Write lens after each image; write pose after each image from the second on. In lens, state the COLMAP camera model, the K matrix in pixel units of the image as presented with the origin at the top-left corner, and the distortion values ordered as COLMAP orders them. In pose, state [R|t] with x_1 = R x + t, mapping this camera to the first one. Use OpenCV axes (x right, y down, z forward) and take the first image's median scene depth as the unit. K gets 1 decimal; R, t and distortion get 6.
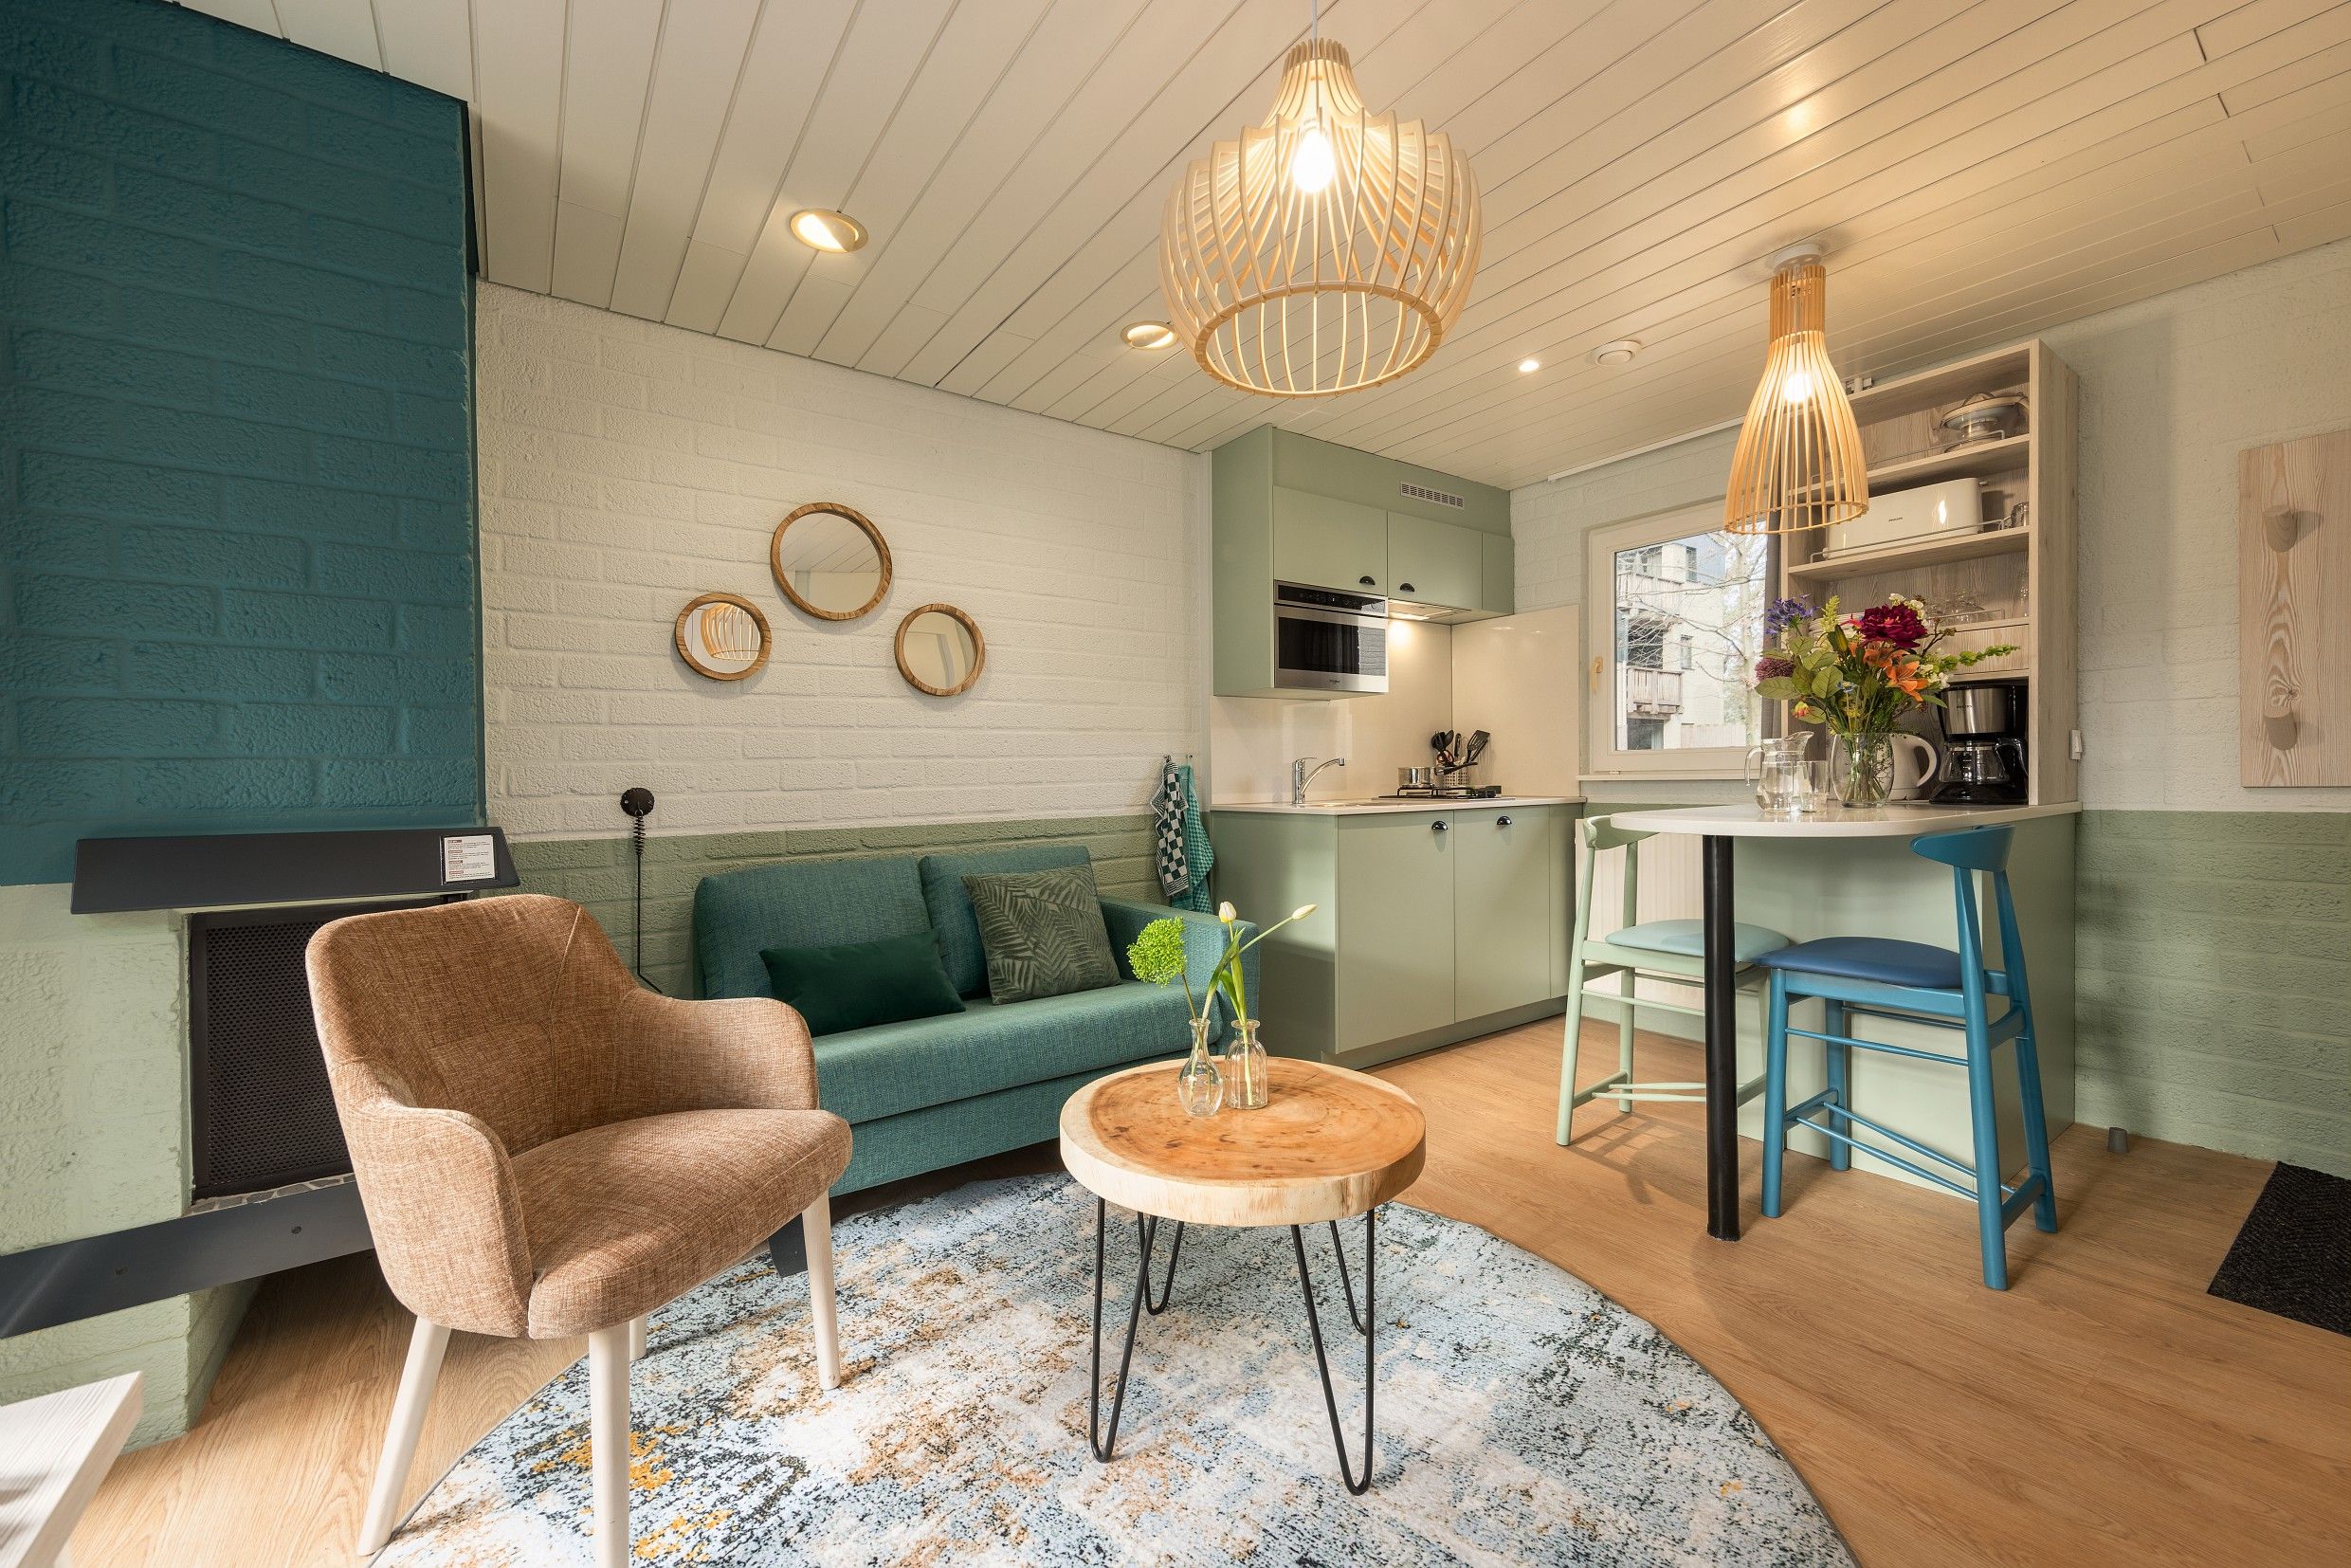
lens RADIAL K [[953.3, 0, 1145.8], [0, 953.3, 802.3], [0, 0, 1]] dist [0.004589, -0.000215]
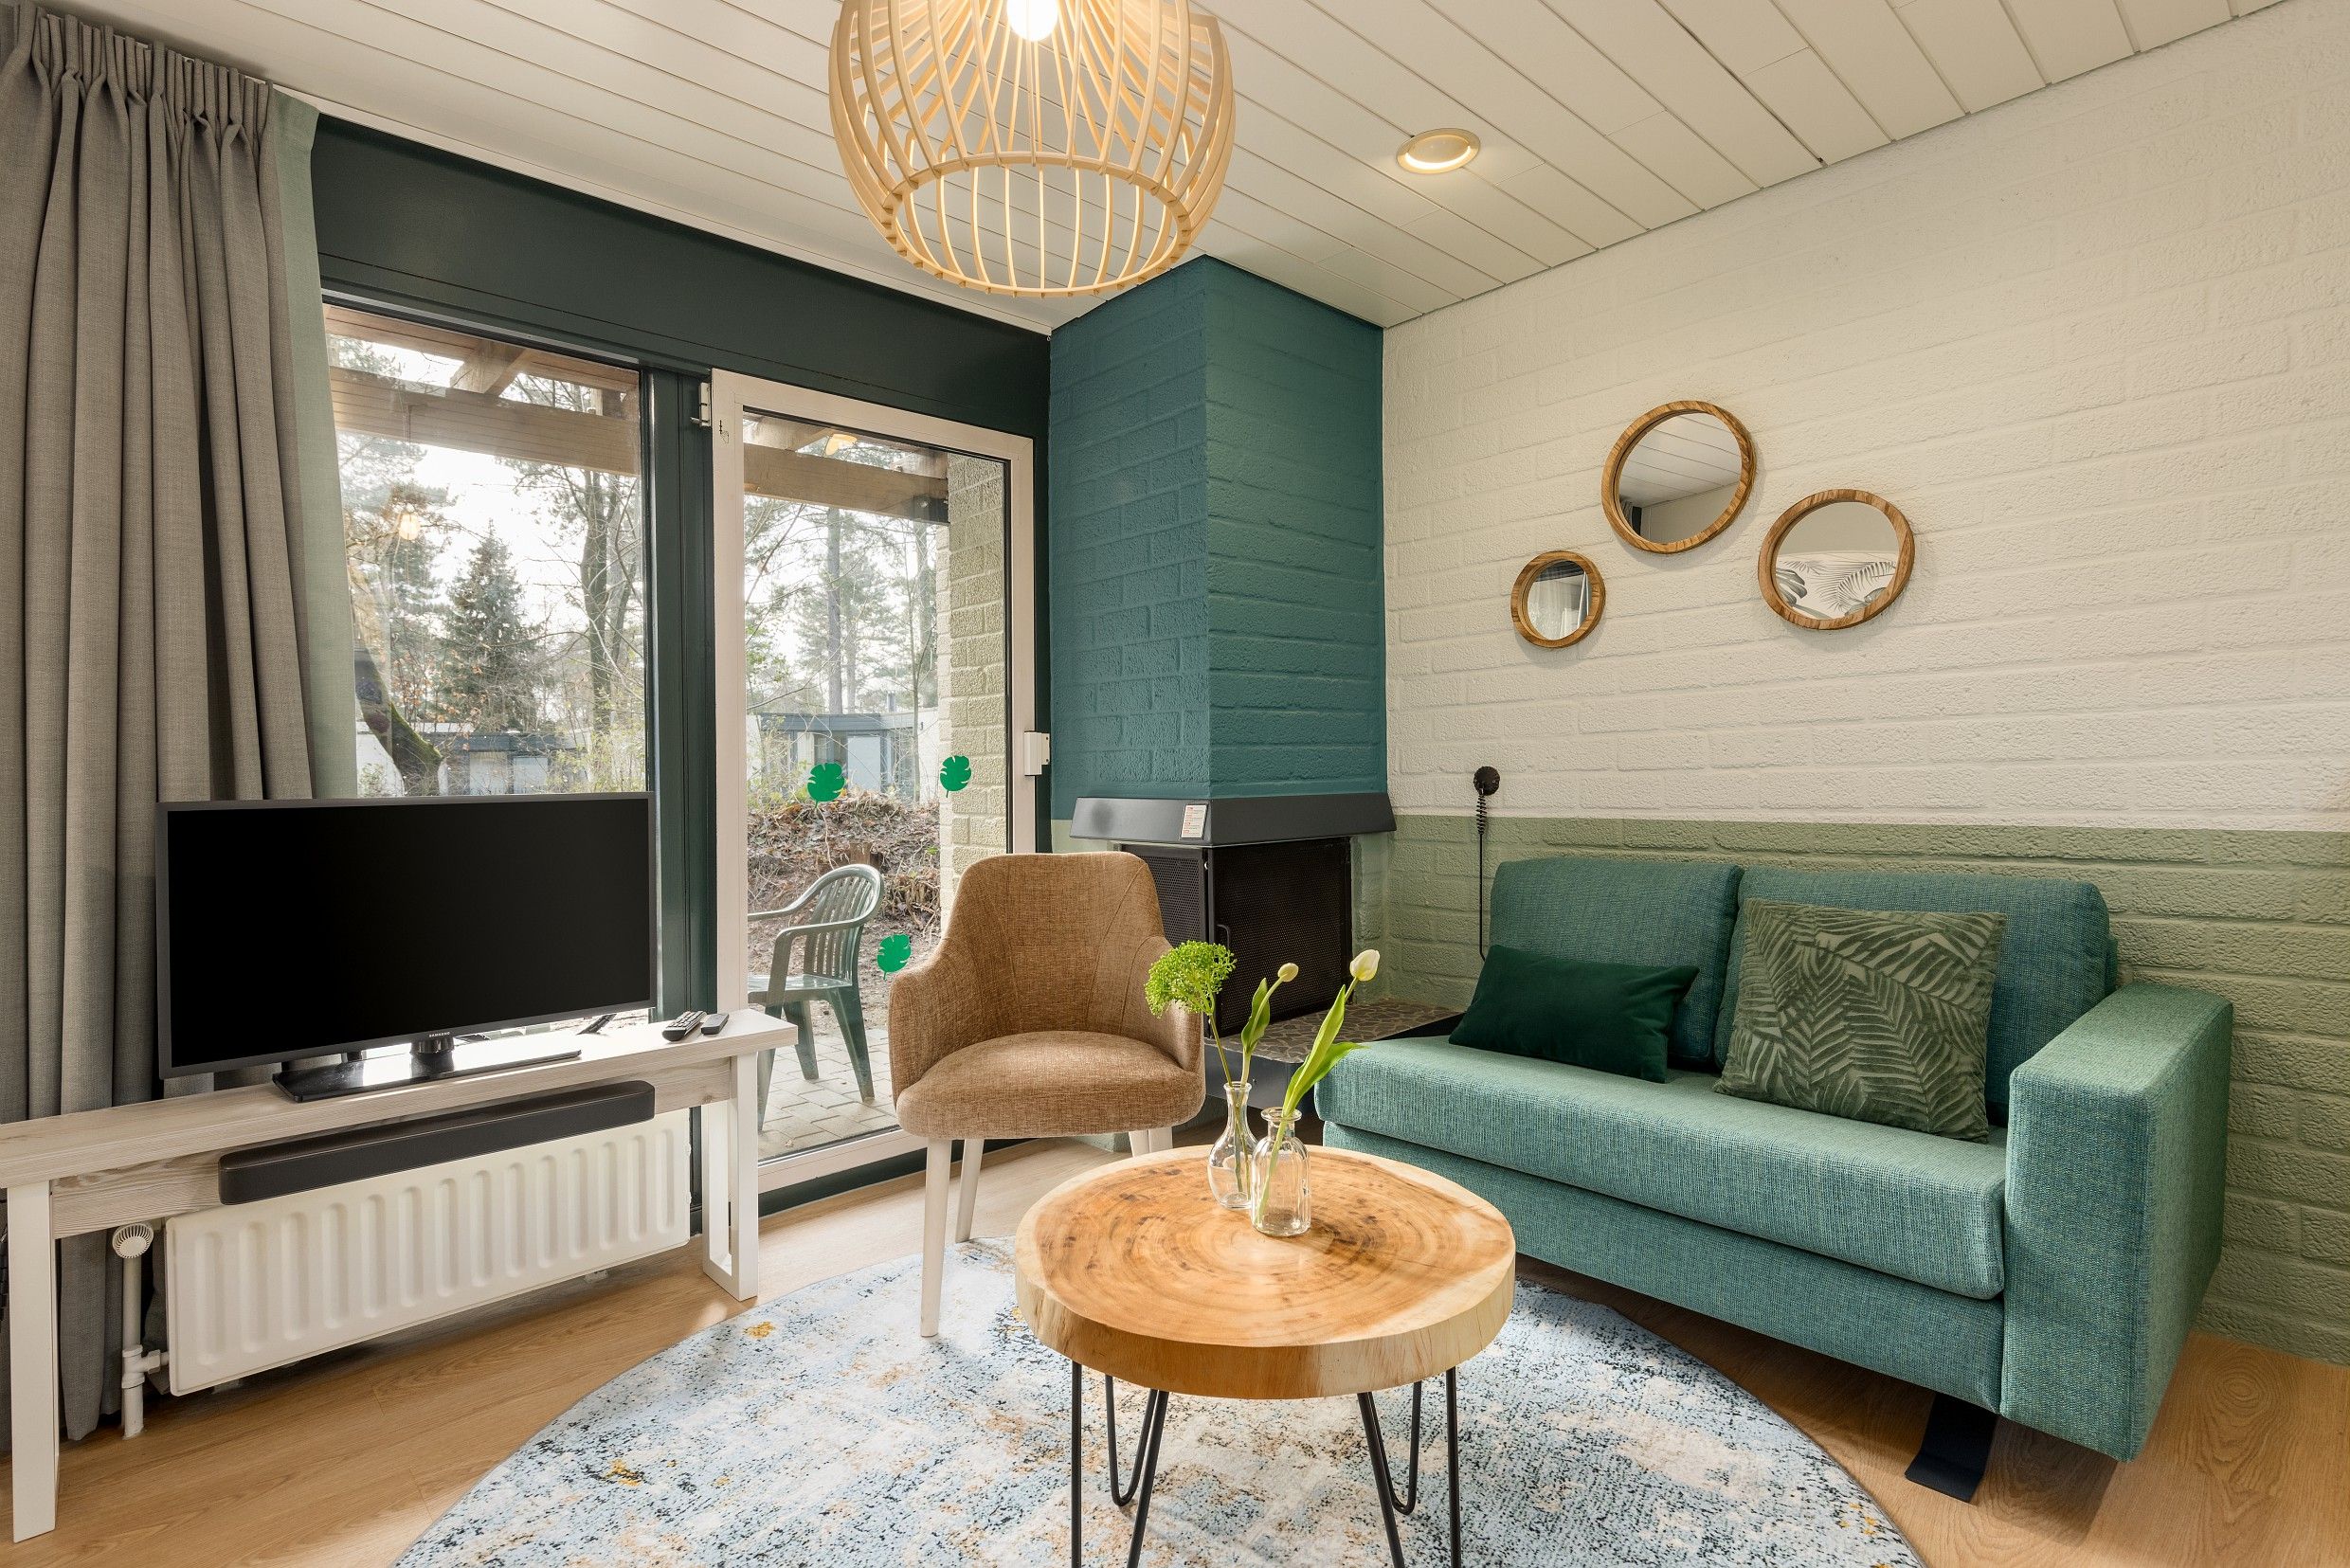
lens RADIAL K [[1141.8, 0, 1176.1], [0, 1141.8, 785.5], [0, 0, 1]] dist [0.005515, 0.000068]
pose [[0.121549, 0.025832, -0.992249, 0.594002], [-0.009927, 0.999643, 0.024808, -0.021190], [0.992536, 0.006835, 0.121762, 0.517707]]
